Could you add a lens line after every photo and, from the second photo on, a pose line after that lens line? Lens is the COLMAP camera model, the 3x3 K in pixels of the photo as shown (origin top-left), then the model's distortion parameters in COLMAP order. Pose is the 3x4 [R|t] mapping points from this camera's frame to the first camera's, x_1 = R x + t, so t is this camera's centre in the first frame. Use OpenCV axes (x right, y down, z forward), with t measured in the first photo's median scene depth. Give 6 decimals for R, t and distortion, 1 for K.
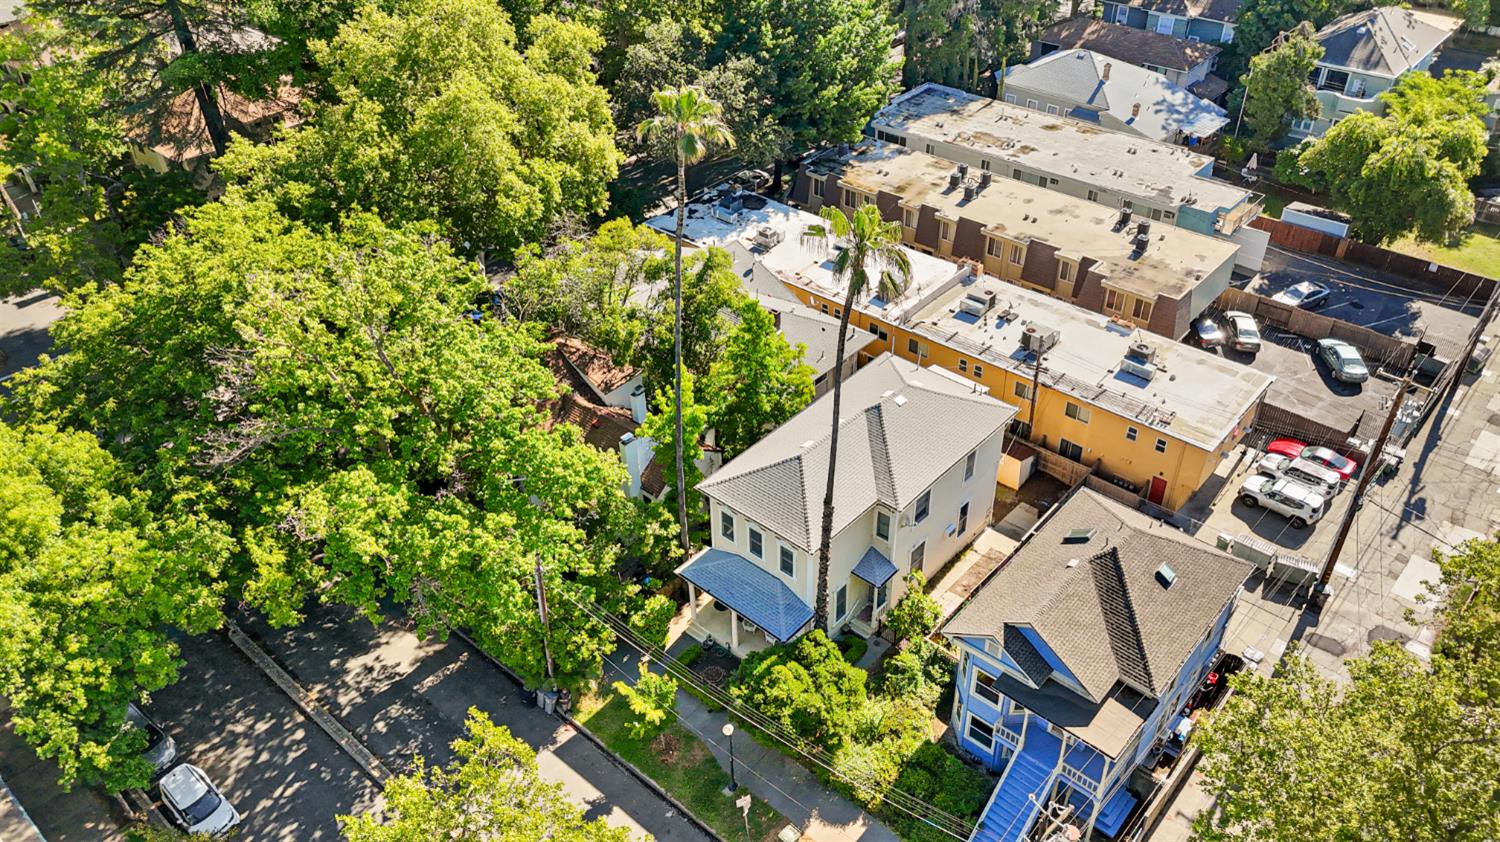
lens RADIAL K [[1102.6, 0, 750.0], [0, 1102.6, 421.0], [0, 0, 1]] dist [0.080647, -0.073440]
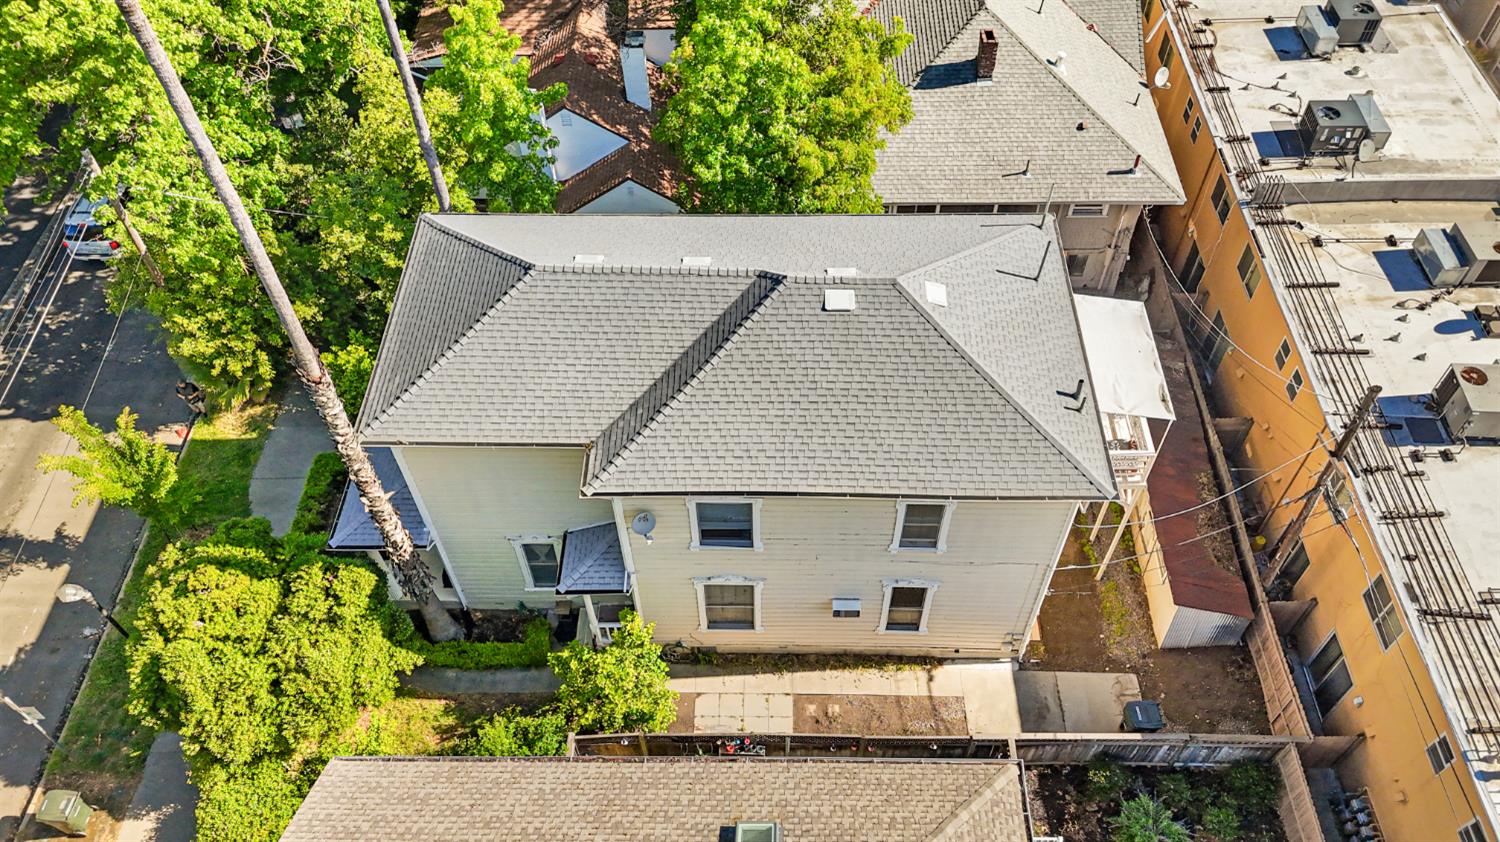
lens RADIAL K [[1127.9, 0, 750.0], [0, 1127.9, 421.0], [0, 0, 1]] dist [0.086617, -0.081879]
pose [[0.645507, 0.598209, -0.474833, 0.266492], [-0.447930, 0.800082, 0.399033, -0.106671], [0.618611, -0.044887, 0.784414, 0.488758]]
